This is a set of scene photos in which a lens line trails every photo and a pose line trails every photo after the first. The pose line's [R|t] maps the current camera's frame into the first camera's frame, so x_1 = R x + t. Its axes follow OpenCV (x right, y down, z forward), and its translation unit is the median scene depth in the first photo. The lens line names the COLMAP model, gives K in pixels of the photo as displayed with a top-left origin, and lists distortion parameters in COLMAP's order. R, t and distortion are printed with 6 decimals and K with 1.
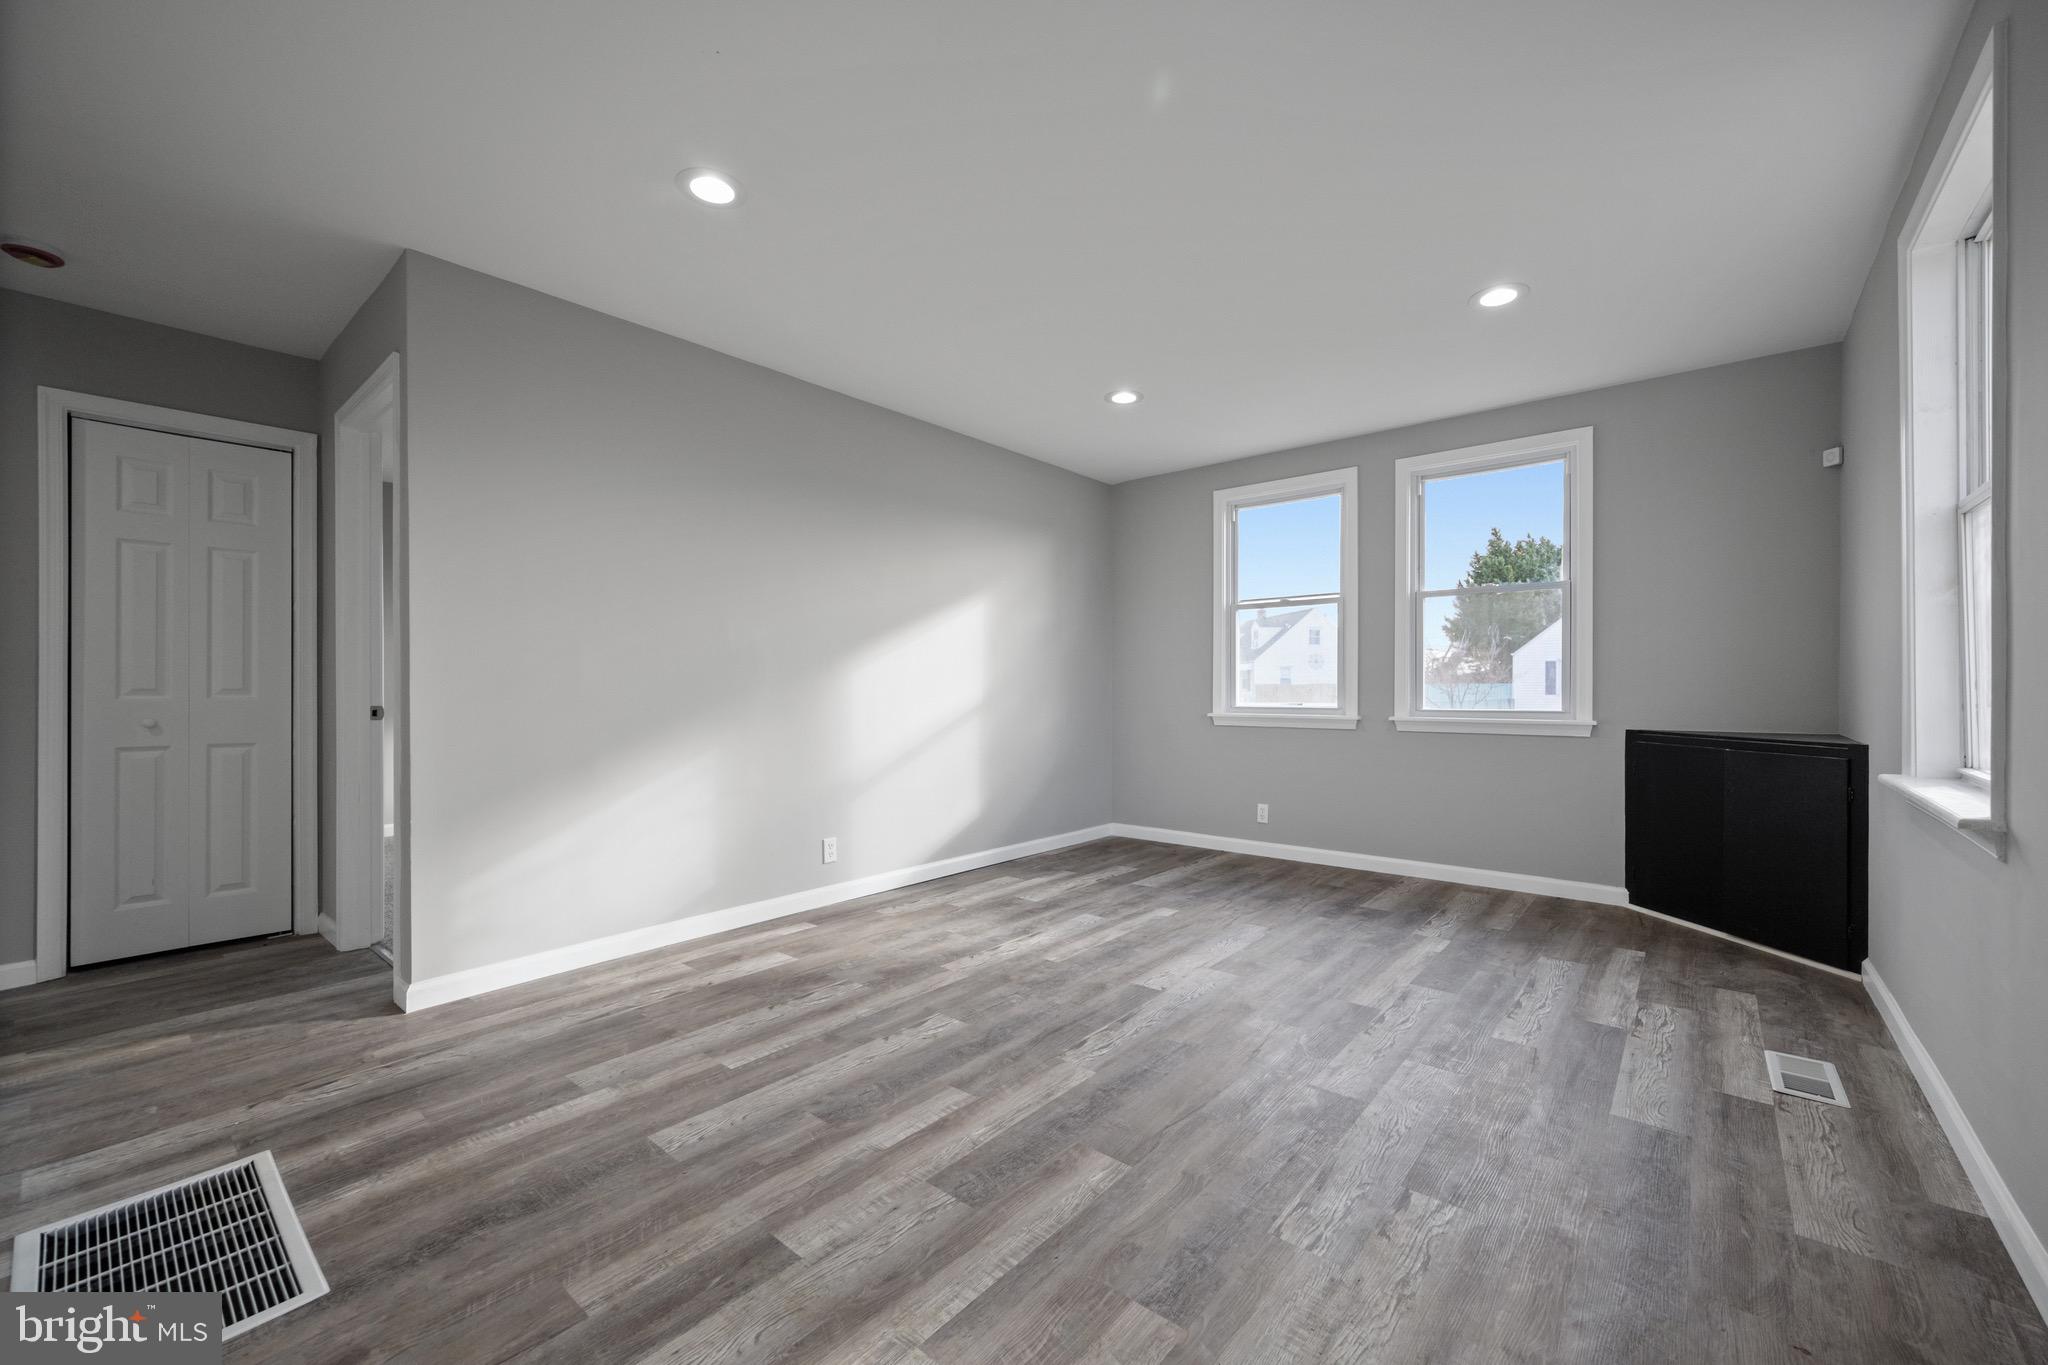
lens RADIAL K [[806.3, 0, 1024.0], [0, 806.3, 682.5], [0, 0, 1]] dist [0.001002, 0.000302]
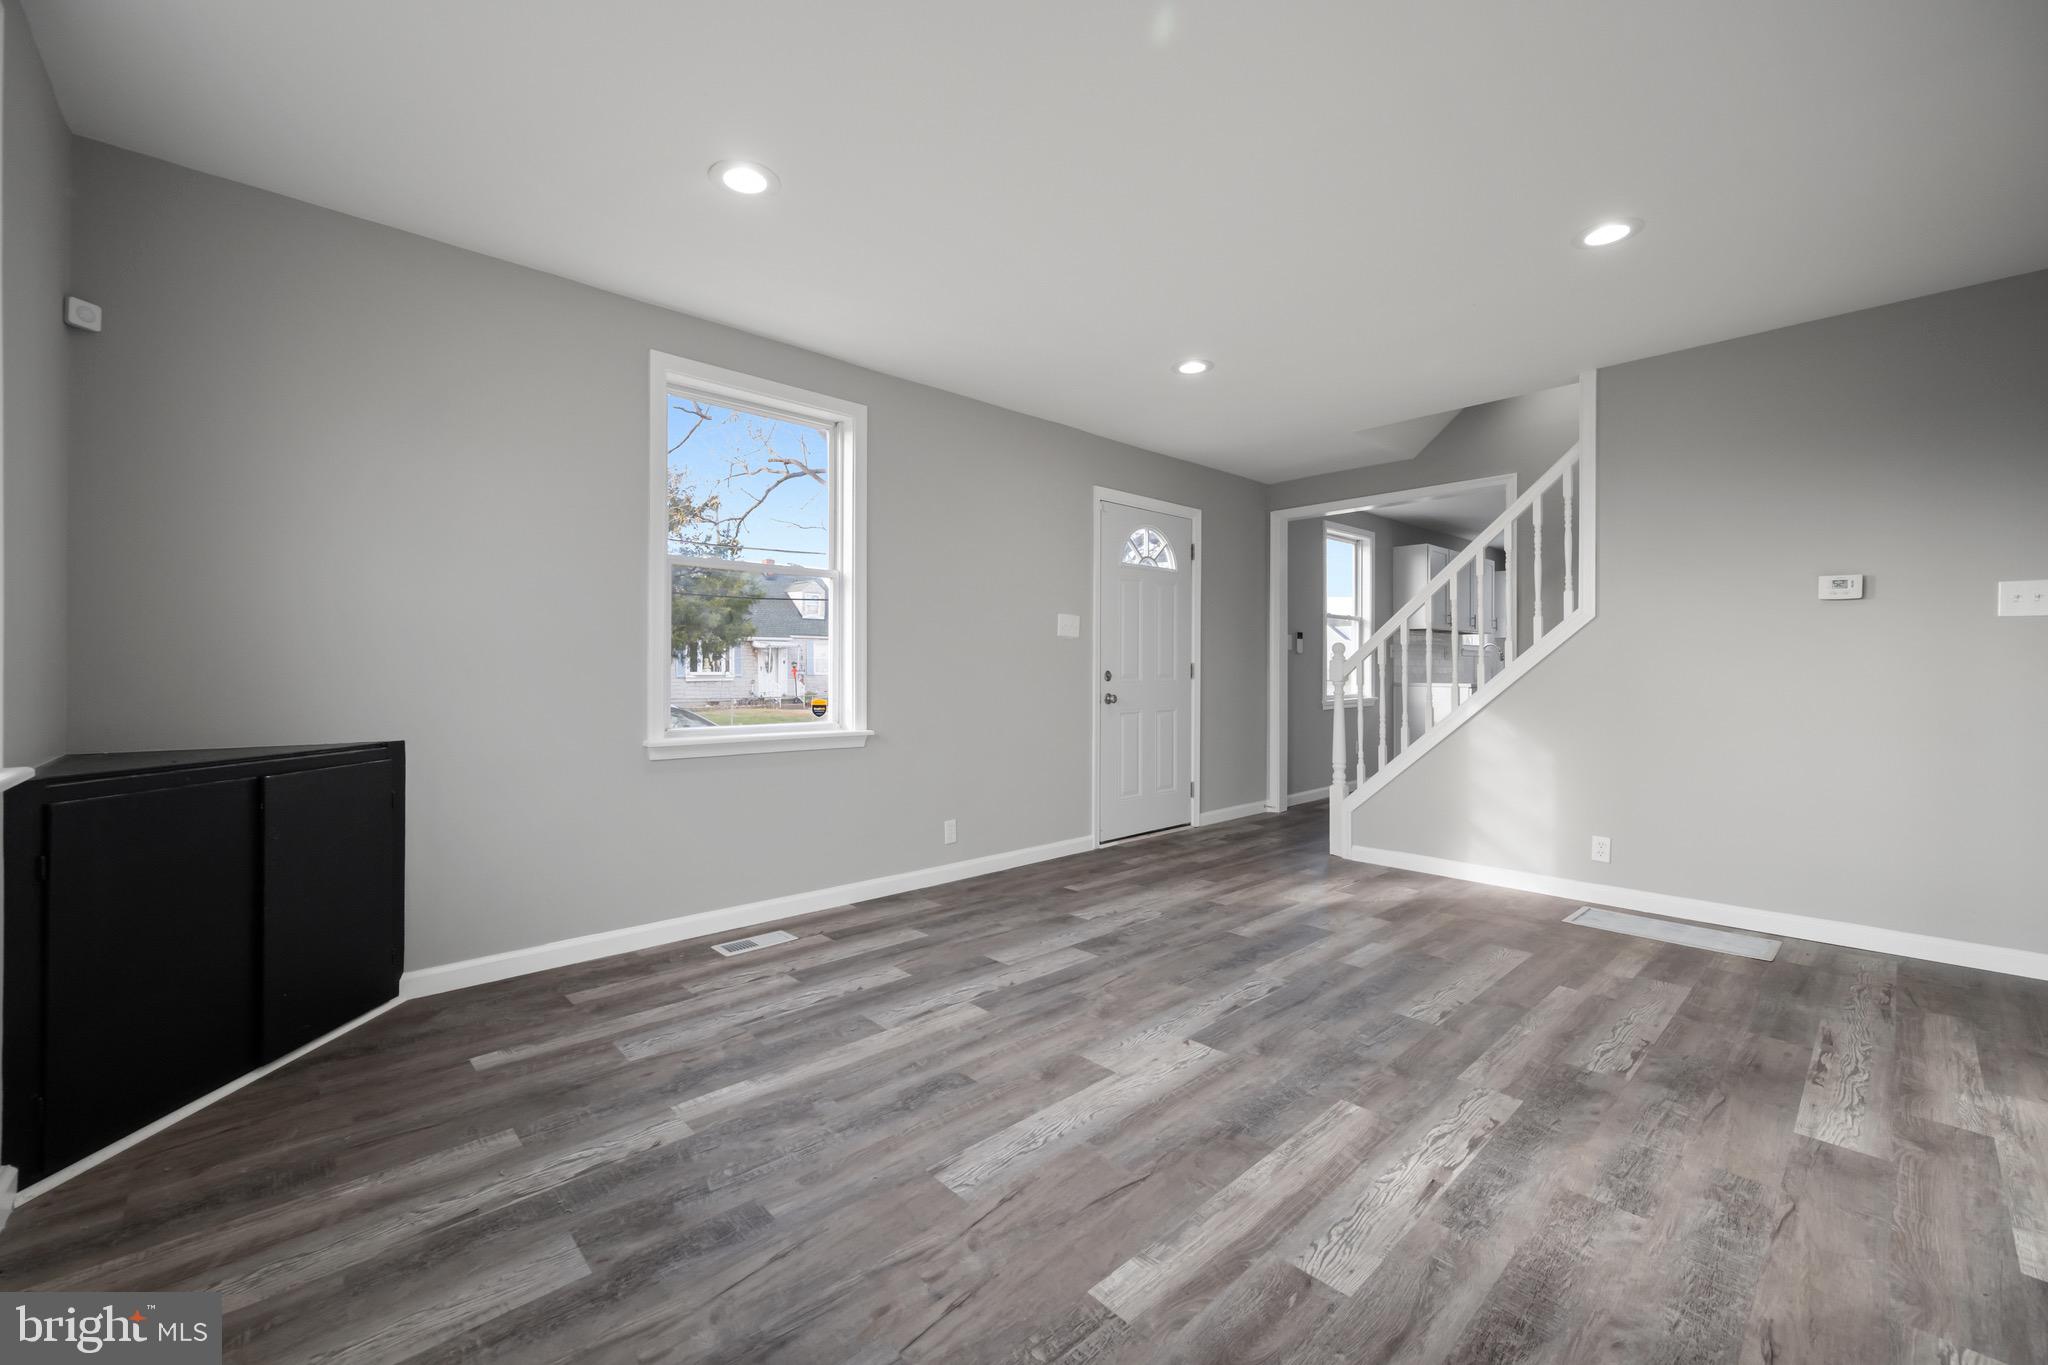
lens RADIAL K [[806.3, 0, 1024.0], [0, 806.3, 682.5], [0, 0, 1]] dist [0.001002, 0.000302]
pose [[-0.993238, -0.001168, 0.116087, 0.243919], [-0.000604, 0.999988, 0.004891, 0.007337], [-0.116092, 0.004787, -0.993227, 1.844715]]
